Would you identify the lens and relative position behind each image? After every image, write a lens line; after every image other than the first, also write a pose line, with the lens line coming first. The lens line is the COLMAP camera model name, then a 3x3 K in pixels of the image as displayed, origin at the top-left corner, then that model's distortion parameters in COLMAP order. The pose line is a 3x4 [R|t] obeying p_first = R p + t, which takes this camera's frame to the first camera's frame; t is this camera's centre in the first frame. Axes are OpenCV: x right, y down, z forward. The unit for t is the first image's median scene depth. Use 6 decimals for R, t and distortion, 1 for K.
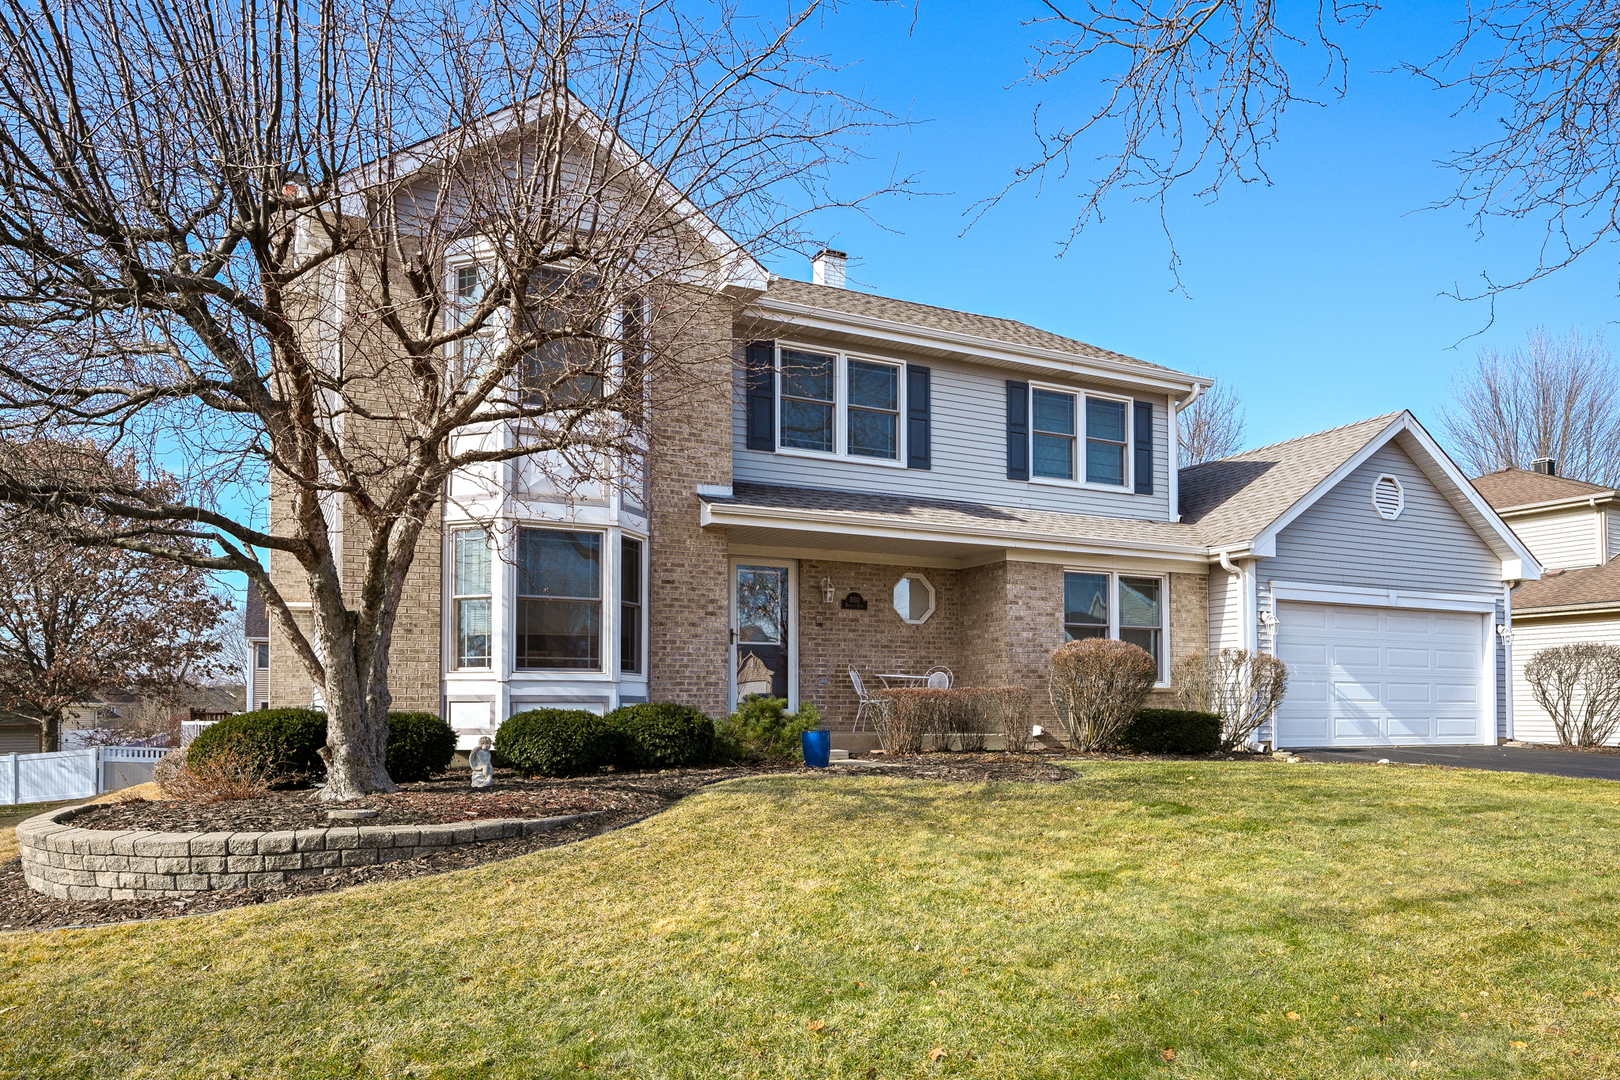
lens RADIAL K [[975.9, 0, 810.0], [0, 975.9, 540.0], [0, 0, 1]] dist [-0.000405, -0.000020]
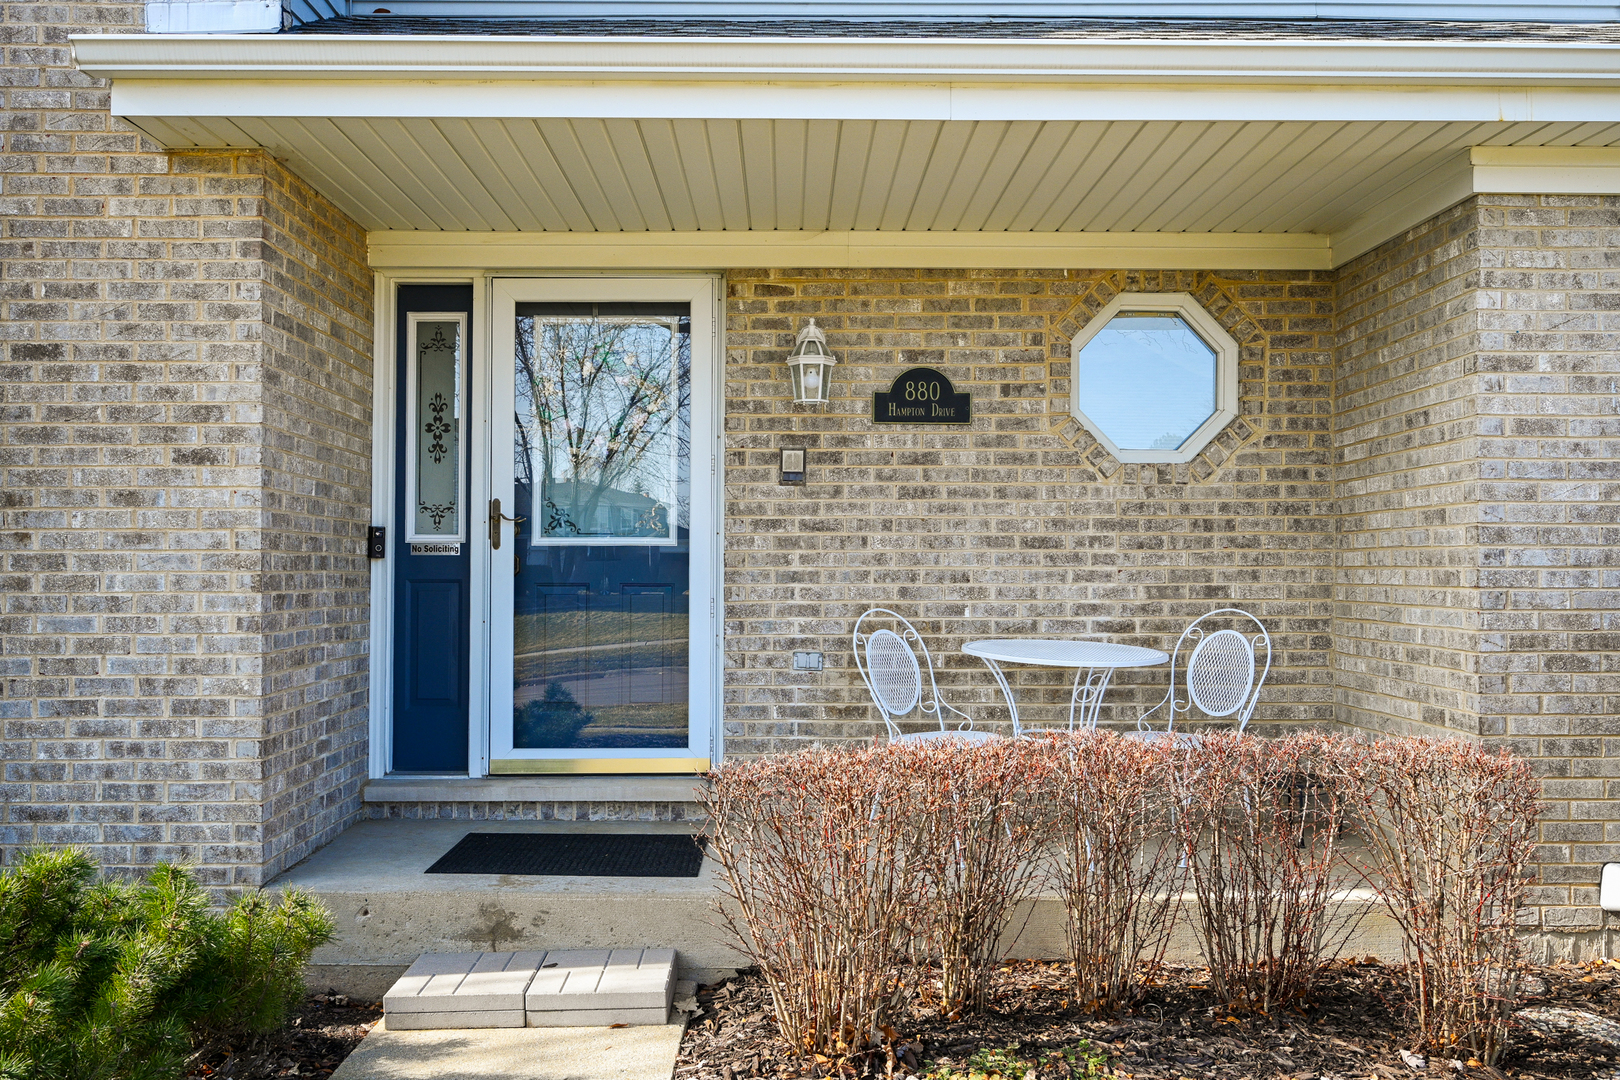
lens RADIAL K [[1298.7, 0, 810.7], [0, 1298.7, 501.9], [0, 0, 1]] dist [-0.001183, -0.001016]
pose [[0.912094, -0.022879, -0.409342, 0.183636], [0.067888, 0.993087, 0.095761, 0.055975], [0.404321, -0.115132, 0.907342, 0.635665]]
